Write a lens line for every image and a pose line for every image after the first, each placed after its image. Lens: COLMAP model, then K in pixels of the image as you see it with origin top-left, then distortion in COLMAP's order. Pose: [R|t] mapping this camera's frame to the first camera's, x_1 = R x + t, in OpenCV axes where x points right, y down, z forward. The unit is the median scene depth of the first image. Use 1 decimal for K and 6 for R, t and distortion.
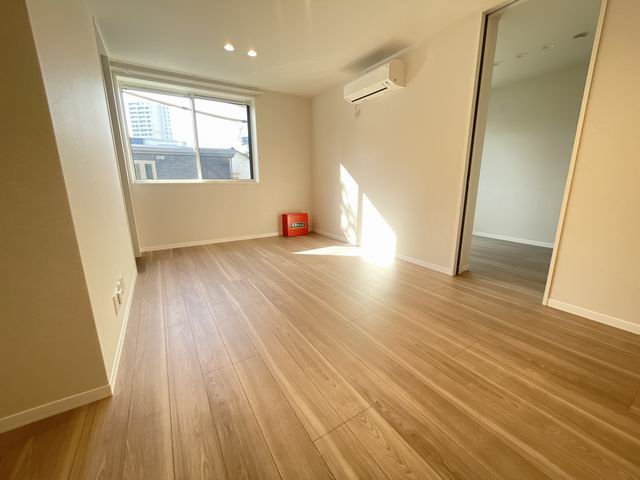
lens RADIAL K [[257.5, 0, 319.7], [0, 257.5, 239.3], [0, 0, 1]] dist [-0.001161, 0.000456]
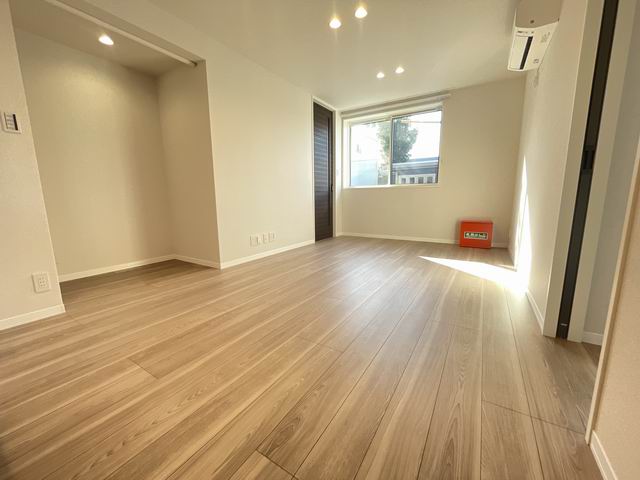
lens RADIAL K [[257.5, 0, 319.6], [0, 257.5, 238.8], [0, 0, 1]] dist [-0.001161, 0.000456]
pose [[0.432243, 0.144363, -0.890127, 0.573647], [-0.191036, 0.979357, 0.066068, -0.002240], [0.881290, 0.141489, 0.450898, 0.230999]]
